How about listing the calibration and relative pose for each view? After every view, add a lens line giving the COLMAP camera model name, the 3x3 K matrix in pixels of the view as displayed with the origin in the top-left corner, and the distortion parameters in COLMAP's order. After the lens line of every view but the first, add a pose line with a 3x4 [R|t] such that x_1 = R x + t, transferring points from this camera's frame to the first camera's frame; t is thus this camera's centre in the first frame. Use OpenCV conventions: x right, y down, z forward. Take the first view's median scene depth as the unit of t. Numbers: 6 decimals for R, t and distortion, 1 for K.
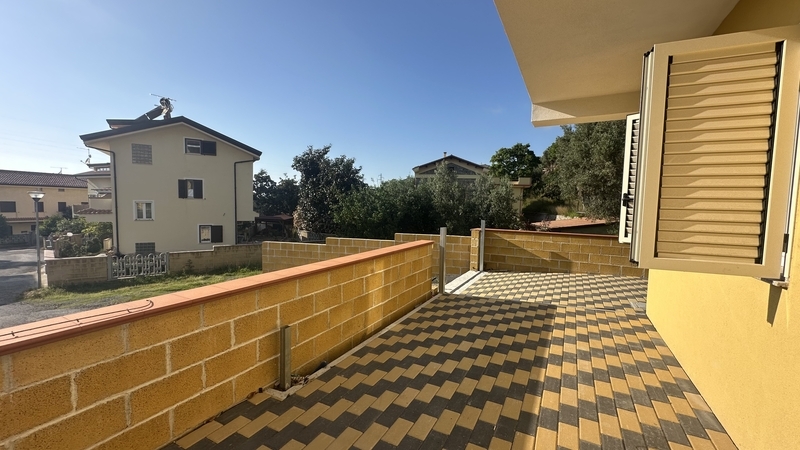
lens RADIAL K [[318.4, 0, 401.1], [0, 318.4, 226.3], [0, 0, 1]] dist [-0.007672, -0.000013]
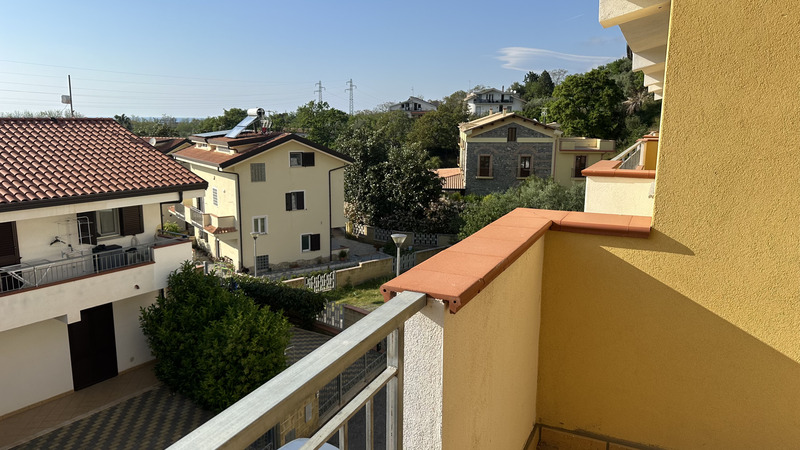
lens RADIAL K [[553.1, 0, 395.2], [0, 553.1, 225.3], [0, 0, 1]] dist [0.033784, -0.029429]
pose [[0.999020, -0.021694, 0.038584, -0.403689], [0.017065, 0.993047, 0.116478, -0.238502], [-0.040843, -0.115705, 0.992444, -0.781971]]
